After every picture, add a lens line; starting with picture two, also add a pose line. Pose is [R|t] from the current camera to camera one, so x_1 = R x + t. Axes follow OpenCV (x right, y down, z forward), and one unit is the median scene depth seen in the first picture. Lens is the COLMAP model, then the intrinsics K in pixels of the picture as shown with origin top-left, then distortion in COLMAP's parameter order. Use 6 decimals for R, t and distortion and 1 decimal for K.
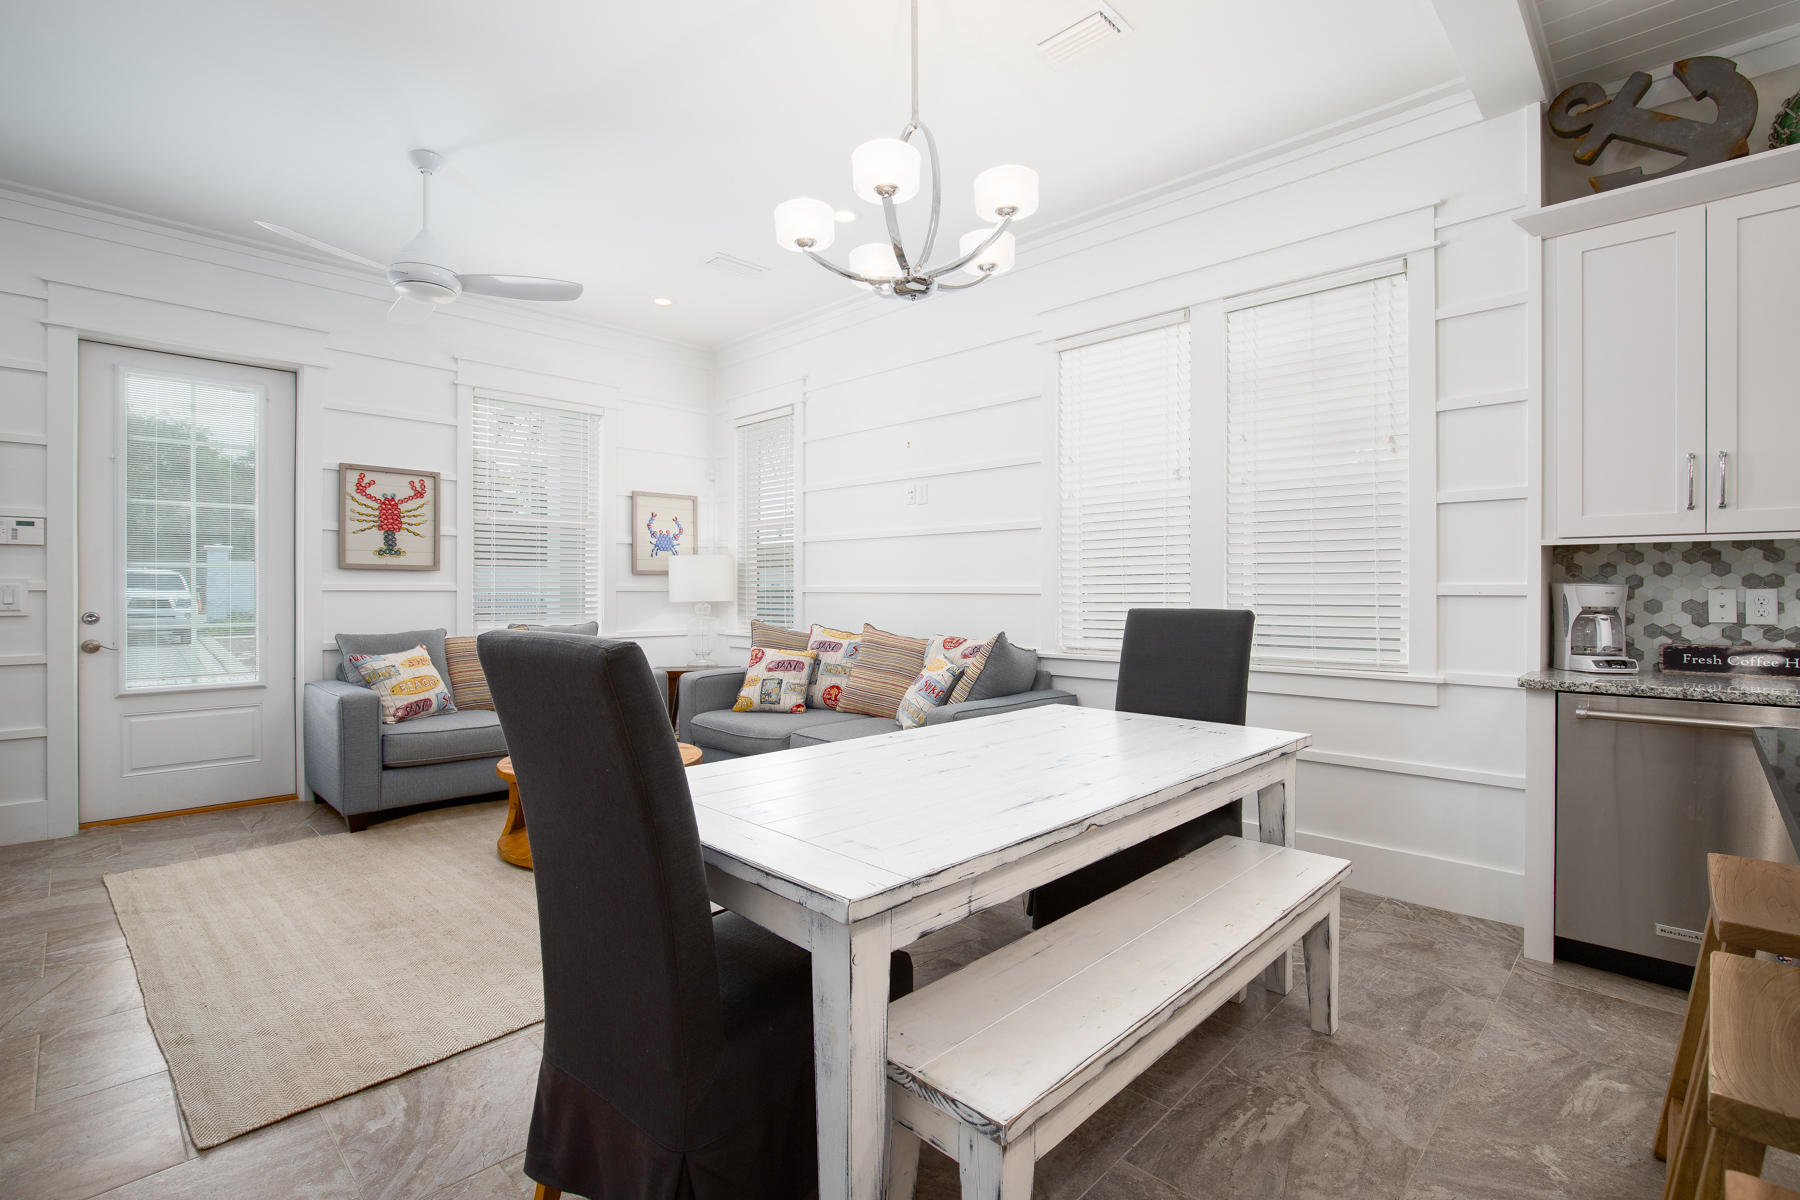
lens RADIAL K [[817.9, 0, 905.8], [0, 817.9, 592.0], [0, 0, 1]] dist [-0.016872, 0.001456]
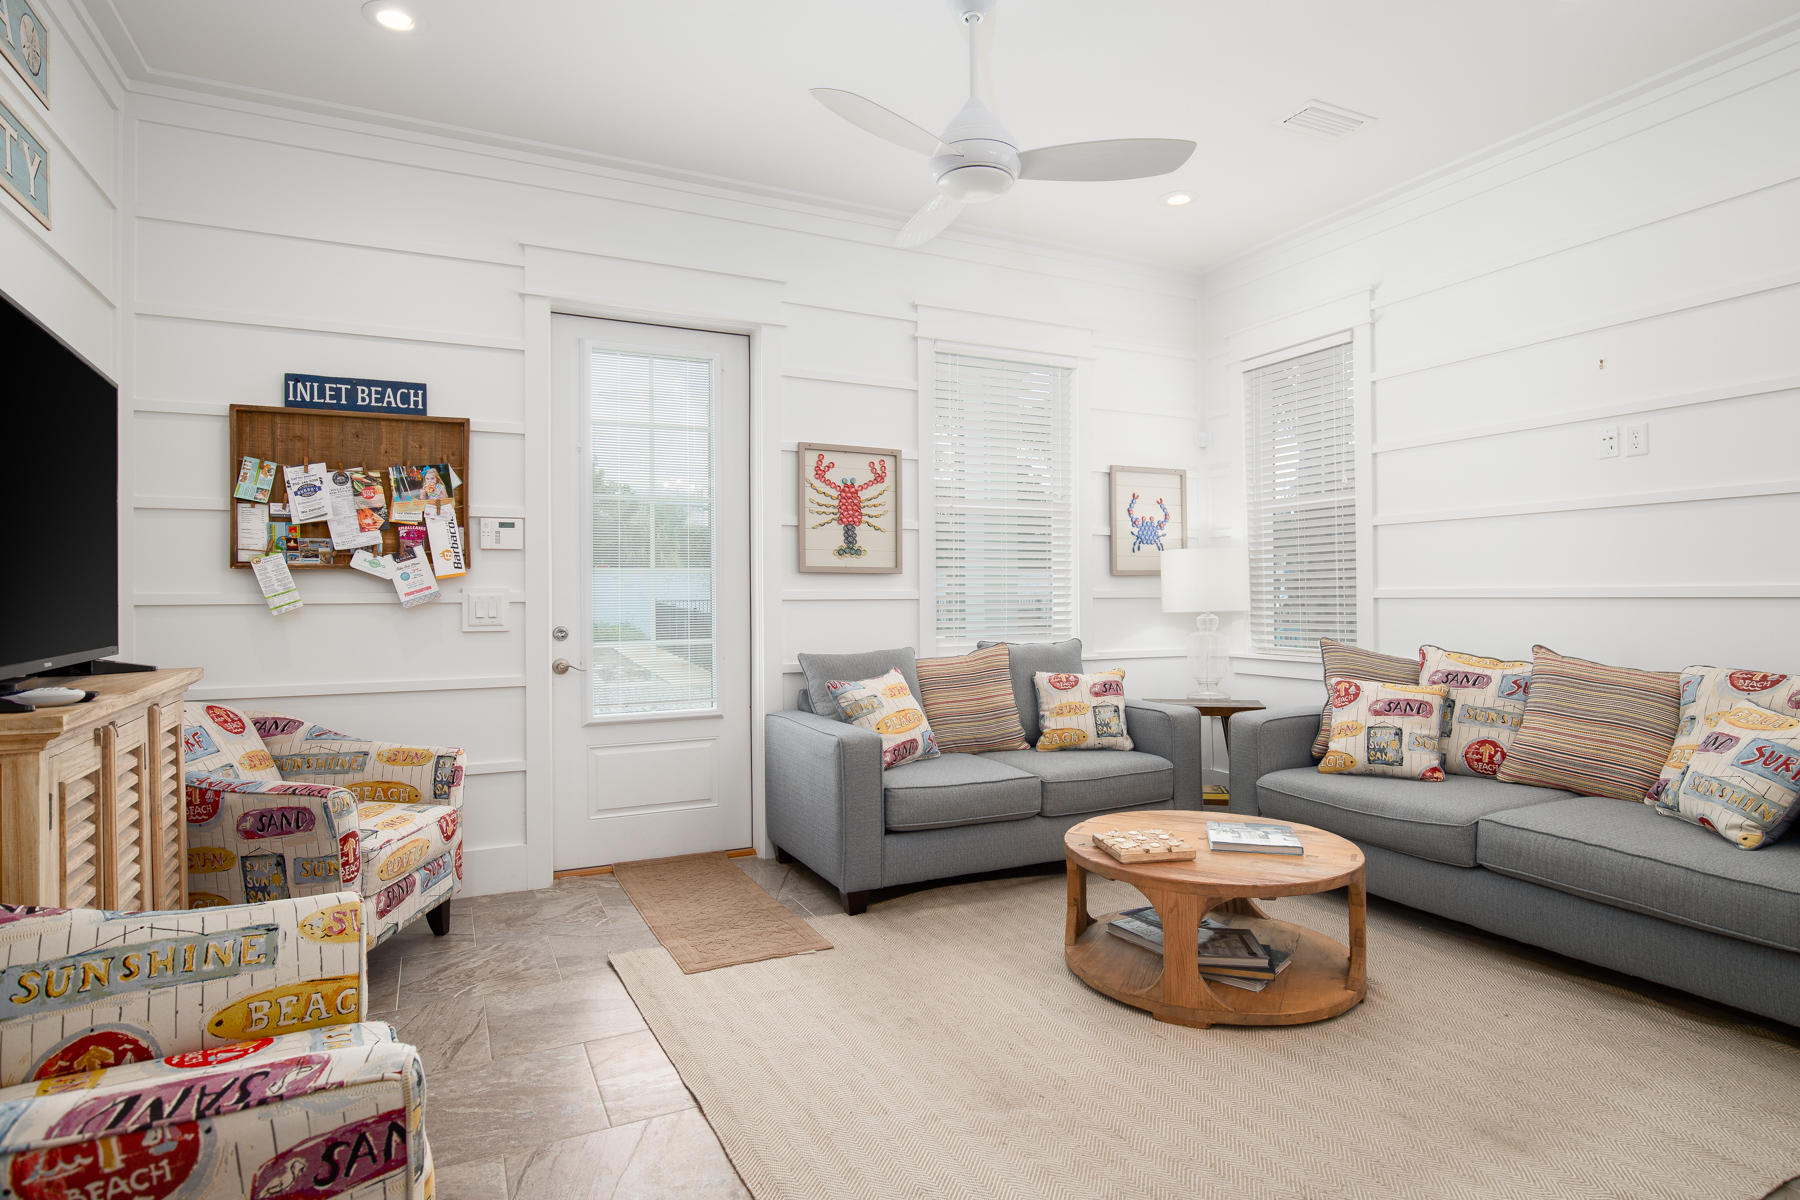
lens RADIAL K [[953.7, 0, 926.7], [0, 953.7, 593.3], [0, 0, 1]] dist [-0.019376, 0.007355]
pose [[0.945385, -0.008688, -0.325841, -0.268397], [0.006911, 0.999954, -0.006609, -0.001041], [0.325884, 0.003996, 0.945401, 0.142067]]
